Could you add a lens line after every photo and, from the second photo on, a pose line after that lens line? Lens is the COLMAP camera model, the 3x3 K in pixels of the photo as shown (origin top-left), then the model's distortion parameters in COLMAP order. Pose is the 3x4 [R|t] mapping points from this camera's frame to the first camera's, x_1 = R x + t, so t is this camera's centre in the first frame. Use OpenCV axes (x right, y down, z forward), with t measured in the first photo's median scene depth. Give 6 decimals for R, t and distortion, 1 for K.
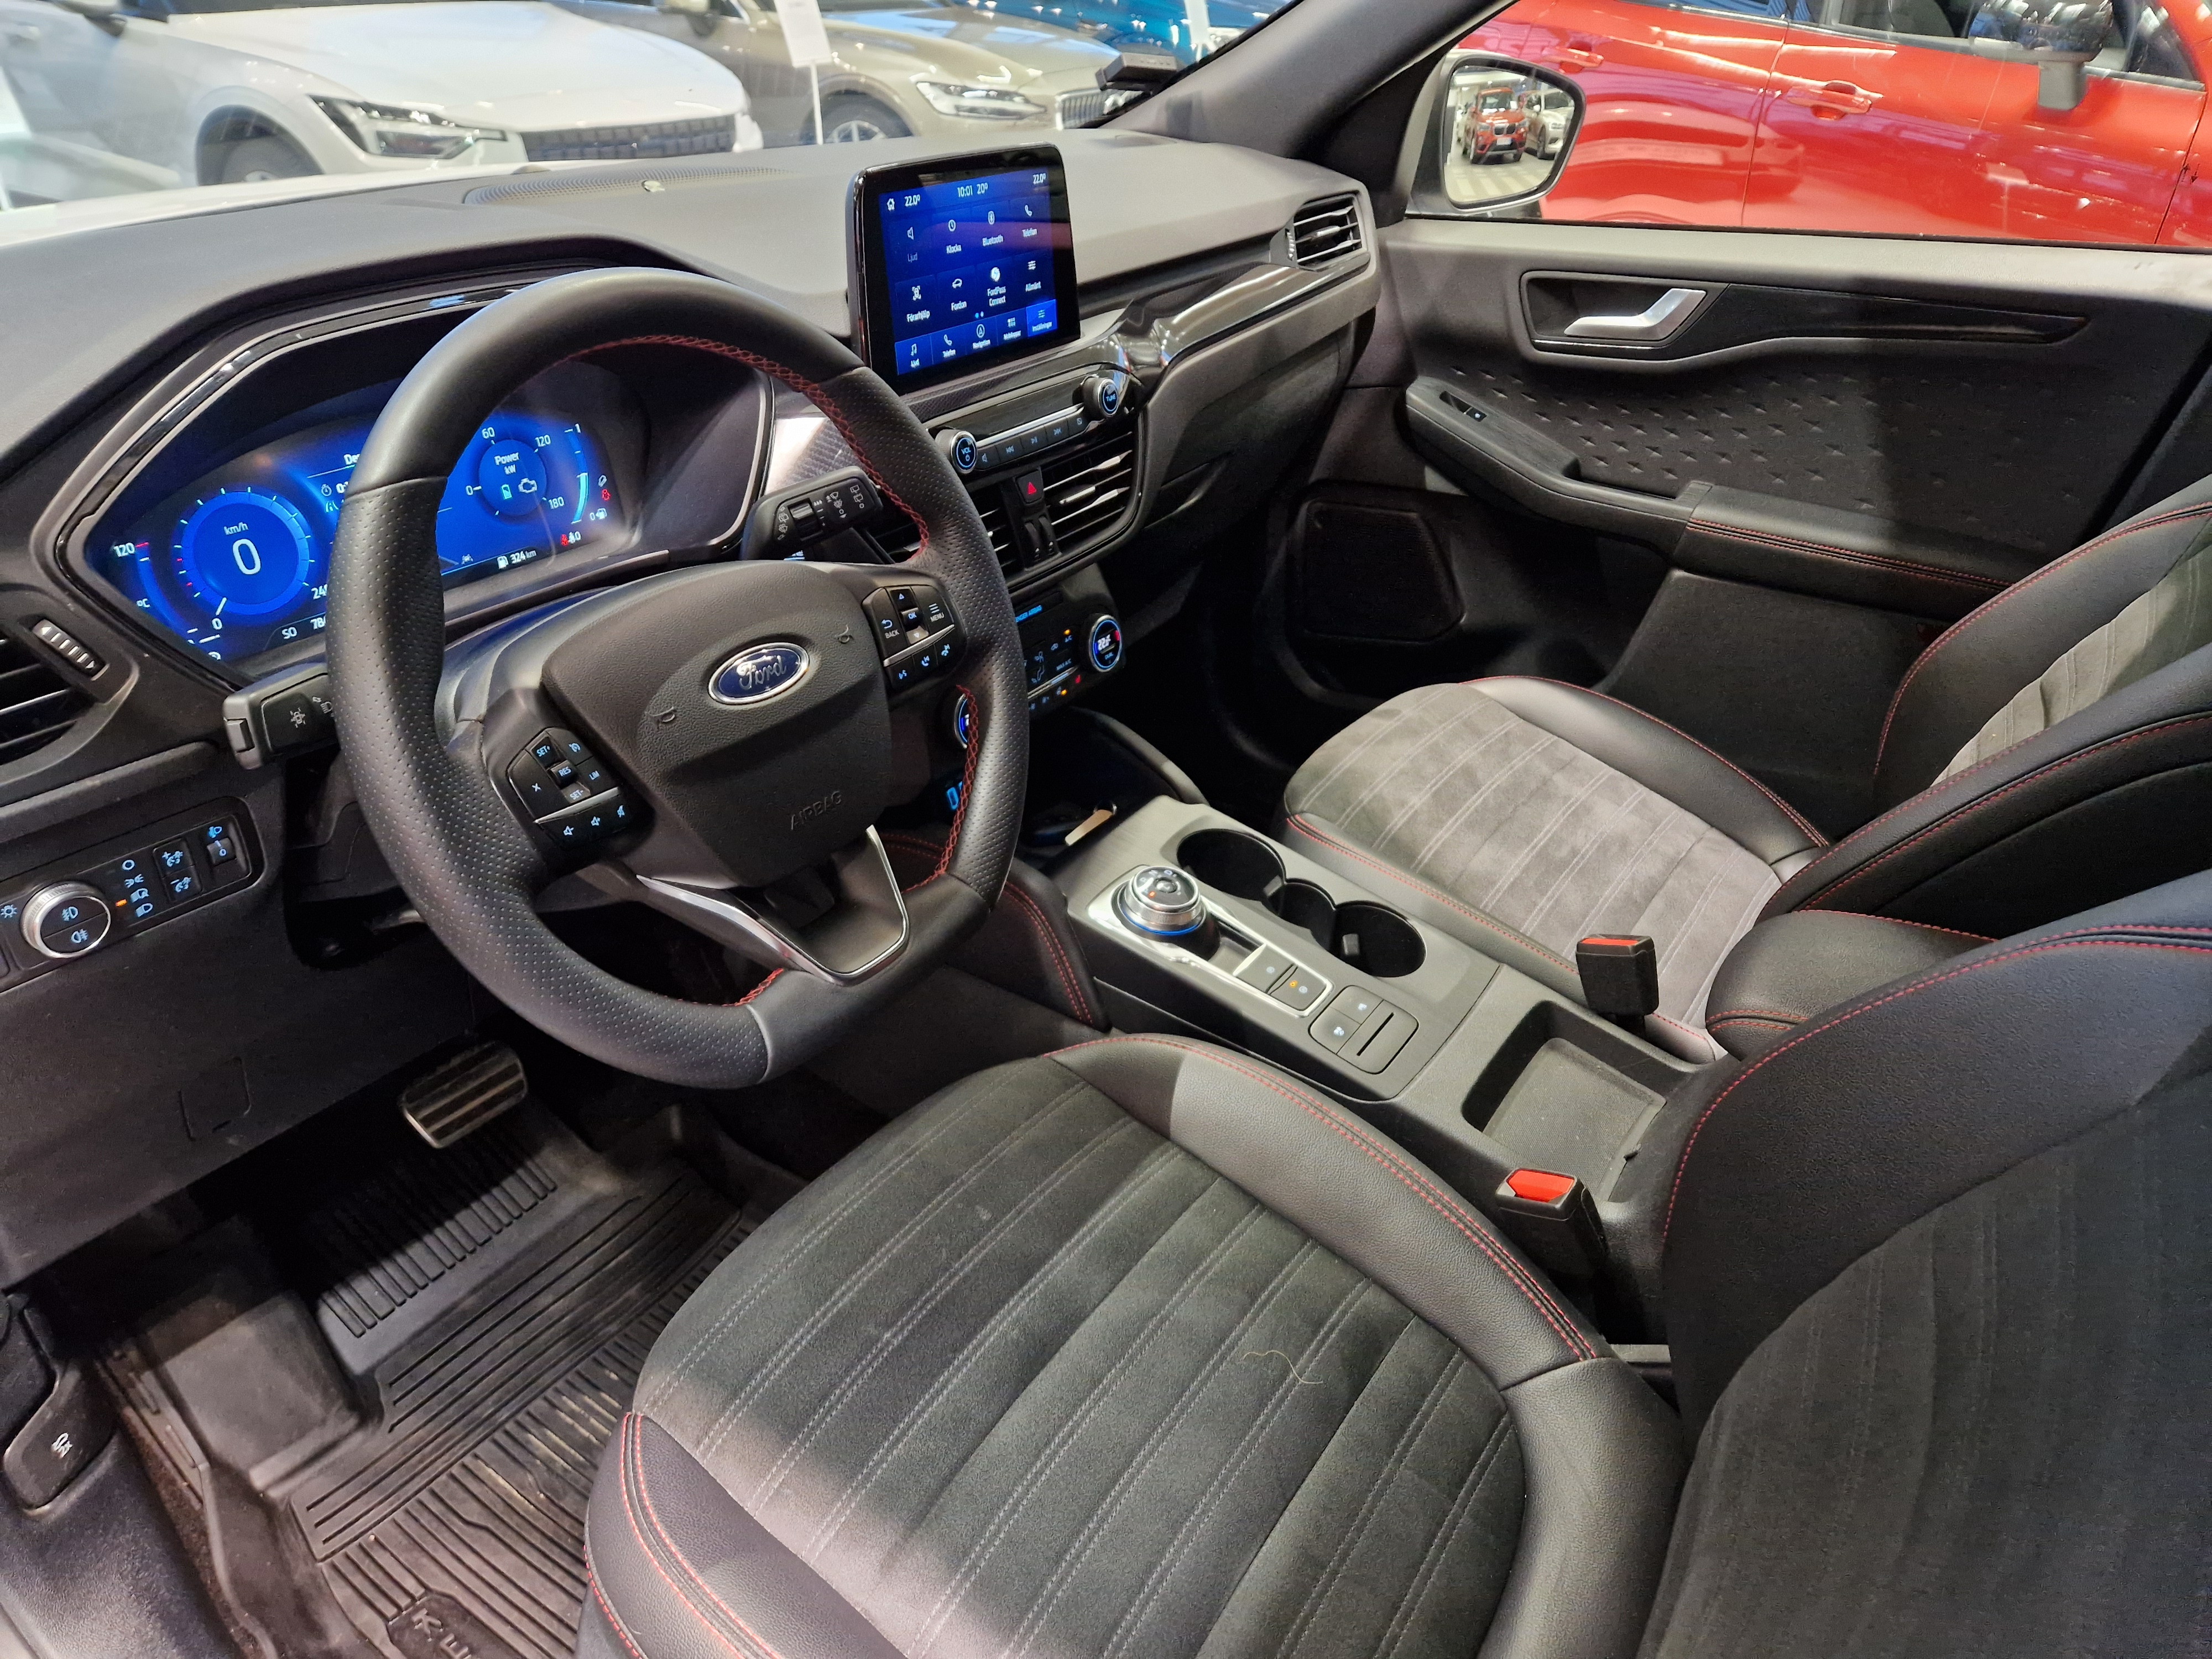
lens RADIAL K [[1473.7, 0, 1104.5], [0, 1473.7, 865.5], [0, 0, 1]] dist [0.085334, -0.082729]
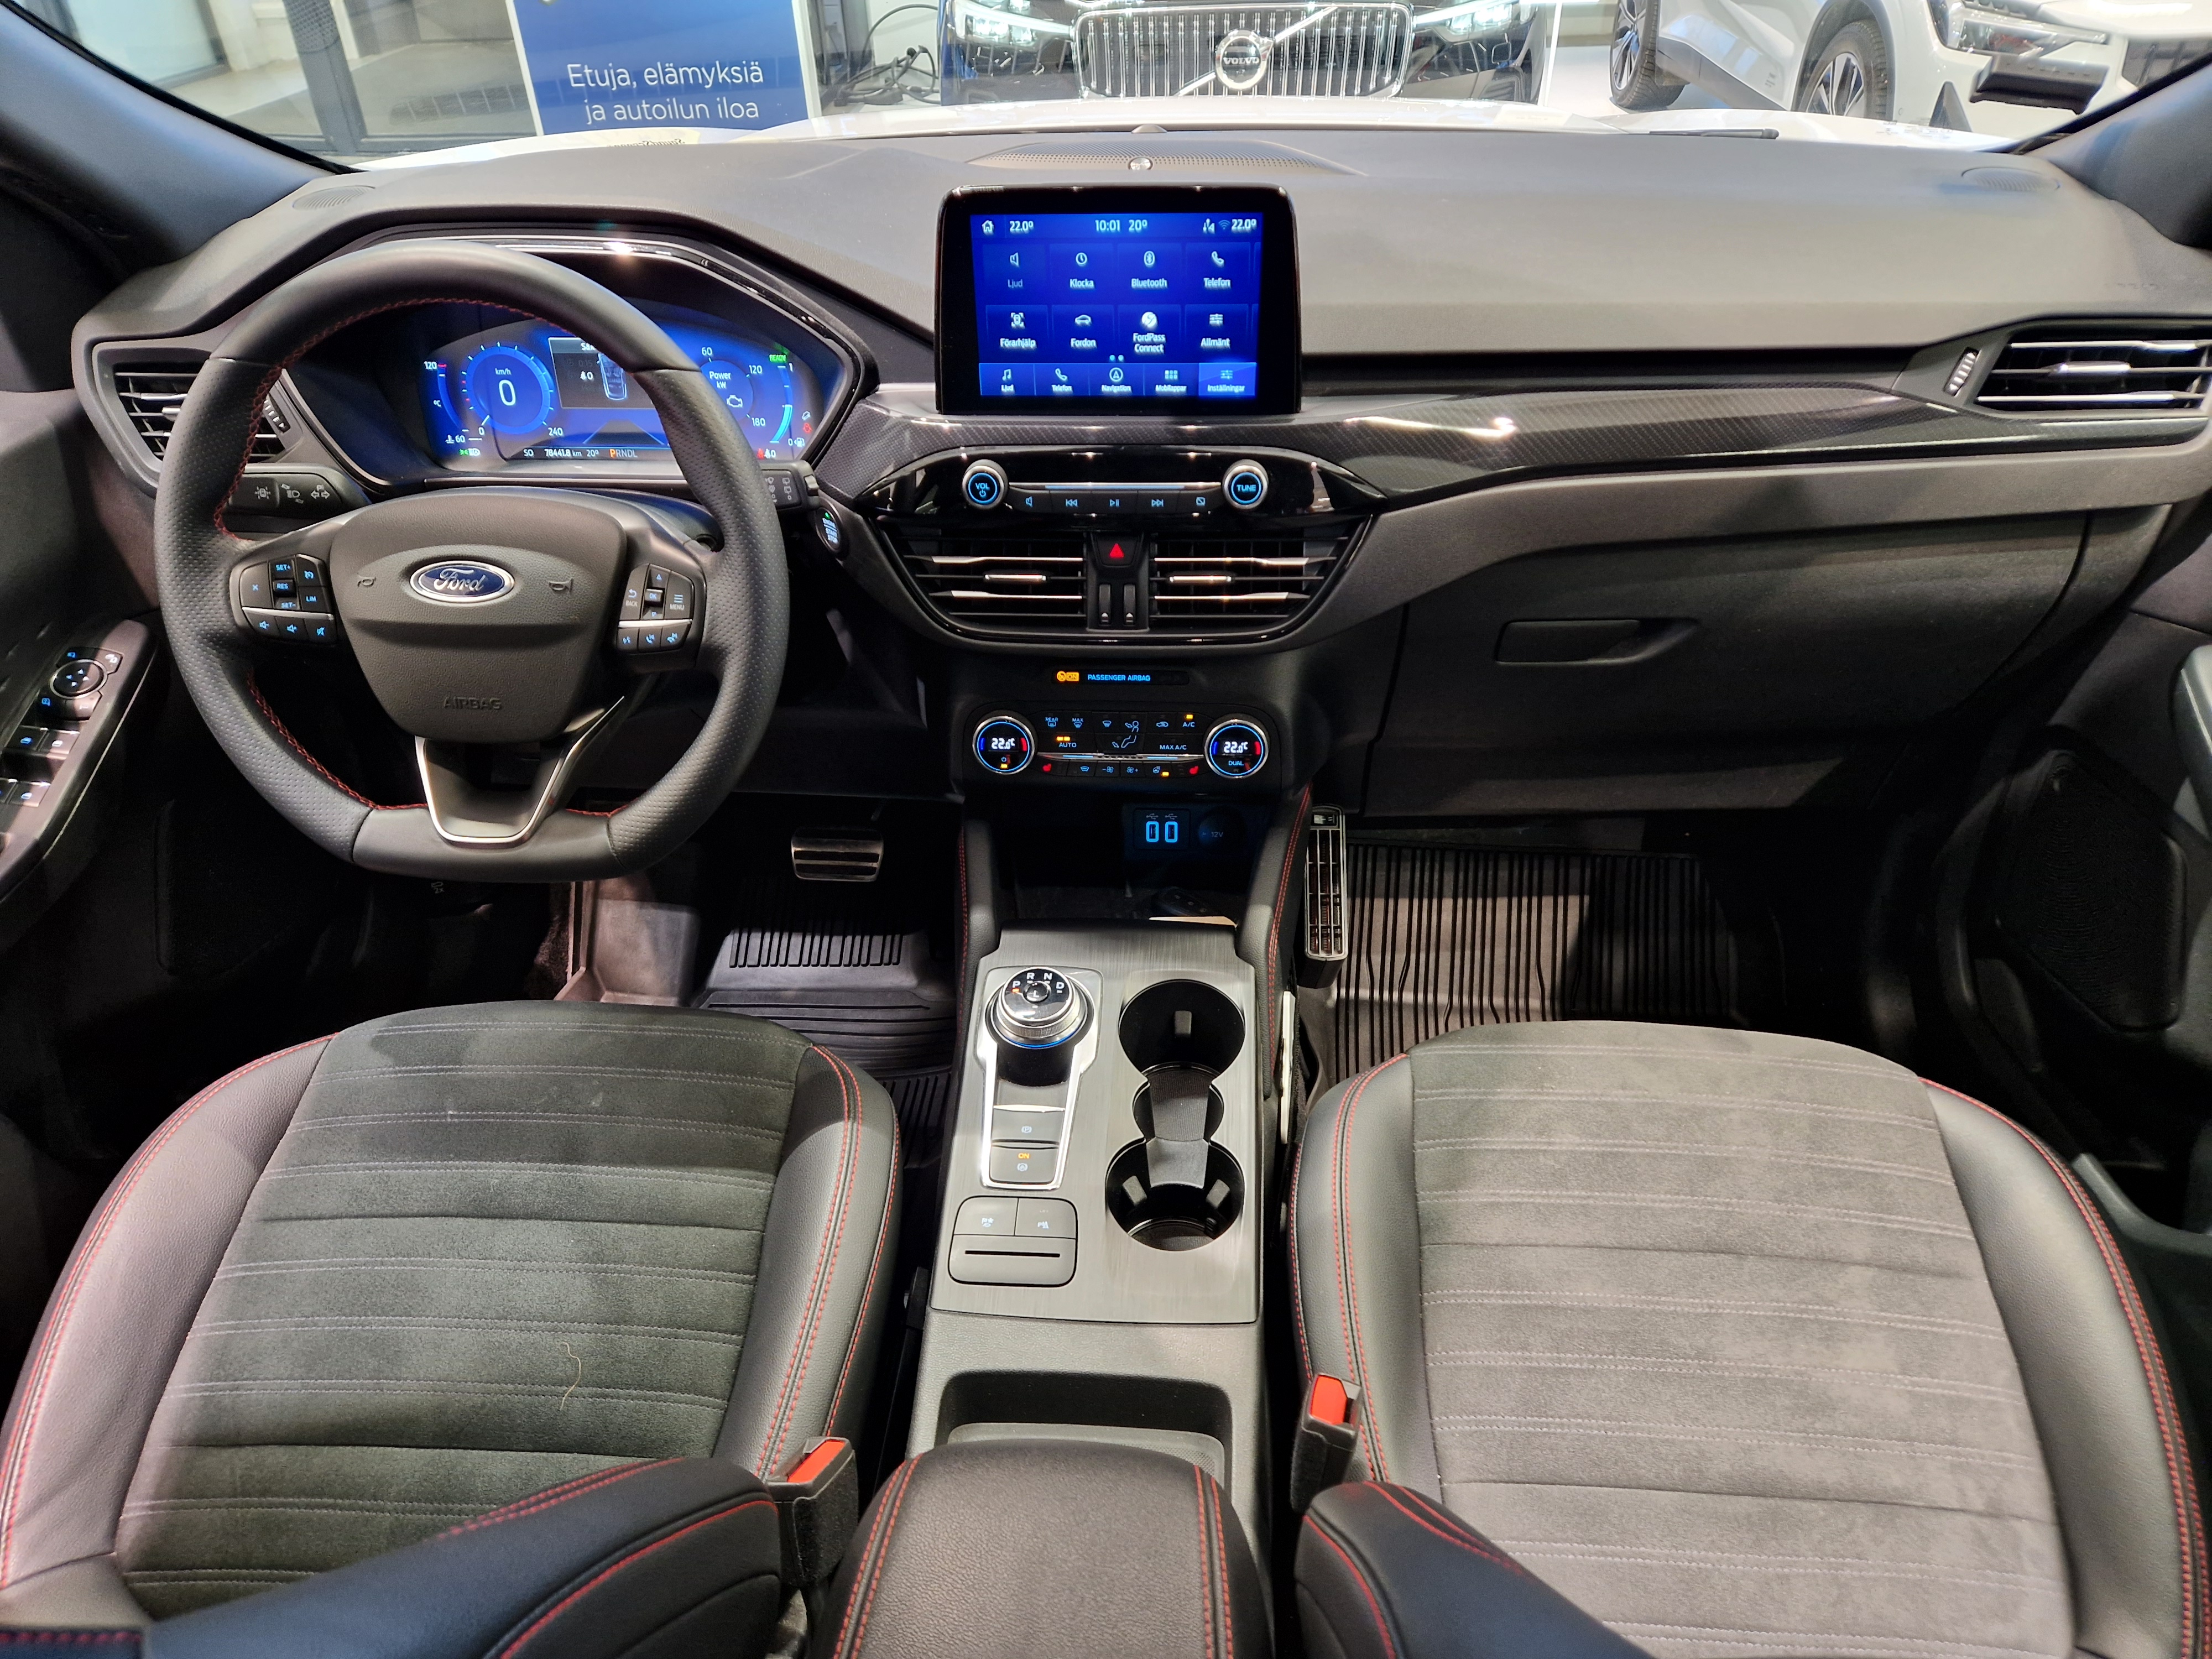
lens RADIAL K [[1459.8, 0, 1095.9], [0, 1459.8, 877.6], [0, 0, 1]] dist [0.082407, -0.073752]
pose [[0.506206, 0.489998, -0.709689, 0.594572], [-0.429371, 0.856863, 0.285352, -0.287189], [0.747928, 0.160273, 0.644140, 0.370004]]
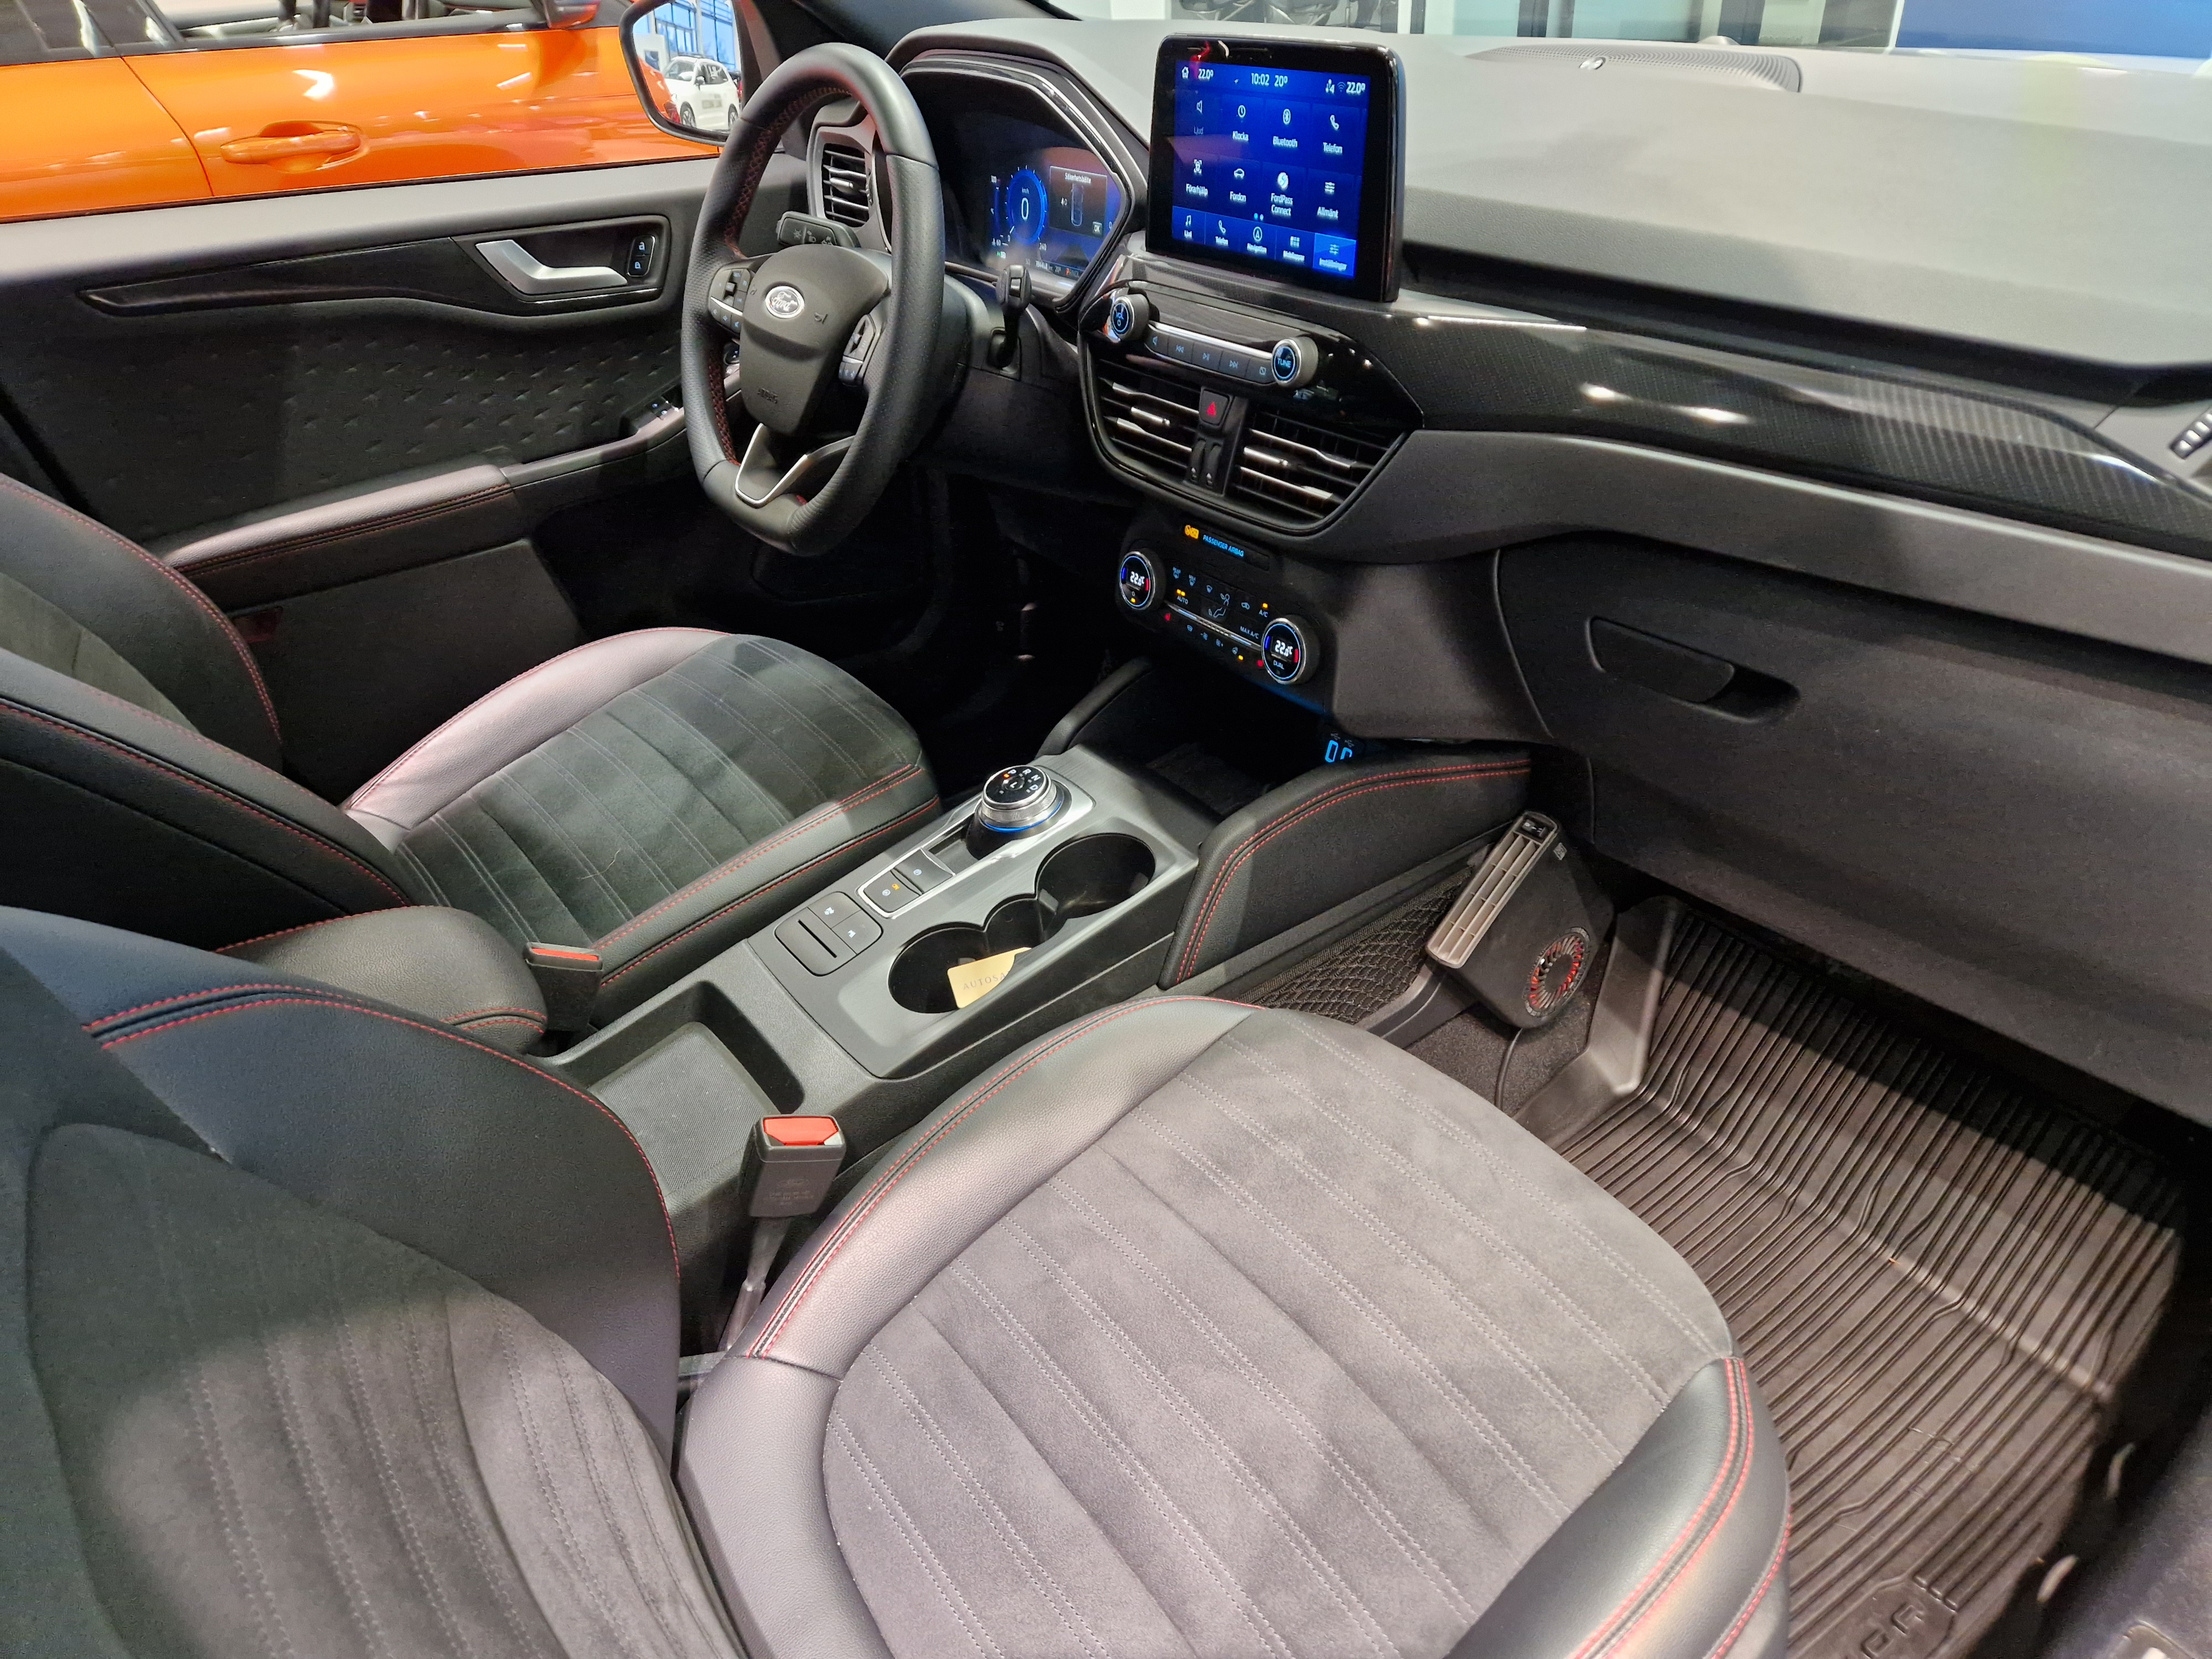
lens RADIAL K [[1473.7, 0, 1104.5], [0, 1473.7, 865.5], [0, 0, 1]] dist [0.085334, -0.082729]
pose [[-0.330841, 0.530955, -0.780148, 0.739409], [-0.451822, 0.636666, 0.624911, -0.537989], [0.828493, 0.559234, 0.029262, 0.922409]]
